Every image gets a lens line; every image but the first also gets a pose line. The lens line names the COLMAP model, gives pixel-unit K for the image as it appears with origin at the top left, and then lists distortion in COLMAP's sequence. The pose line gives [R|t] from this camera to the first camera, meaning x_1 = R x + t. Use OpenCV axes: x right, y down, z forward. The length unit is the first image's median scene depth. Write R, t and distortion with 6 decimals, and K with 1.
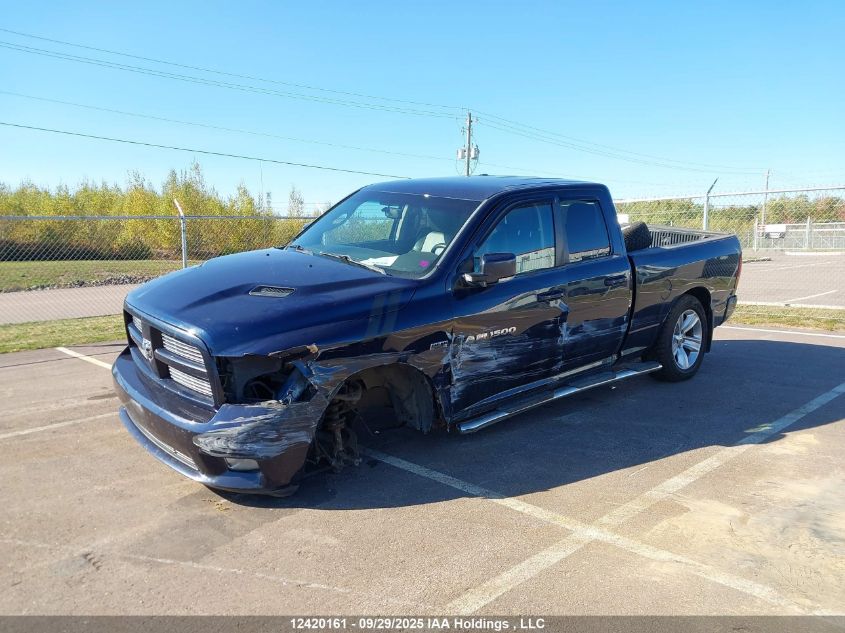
lens RADIAL K [[663.4, 0, 422.5], [0, 663.4, 316.5], [0, 0, 1]] dist [0.021385, -0.013584]
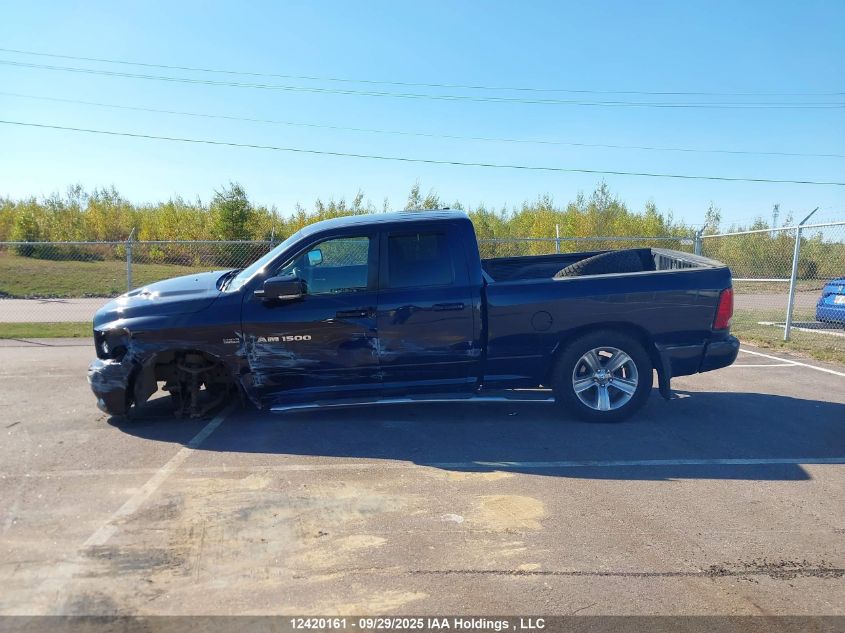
lens RADIAL K [[720.4, 0, 496.8], [0, 720.4, 316.6], [0, 0, 1]] dist [-0.001843, -0.006888]
pose [[0.771005, 0.071796, -0.632768, 1.339837], [-0.089971, 0.995939, 0.003376, -0.059993], [0.630441, 0.054328, 0.774334, 0.168861]]
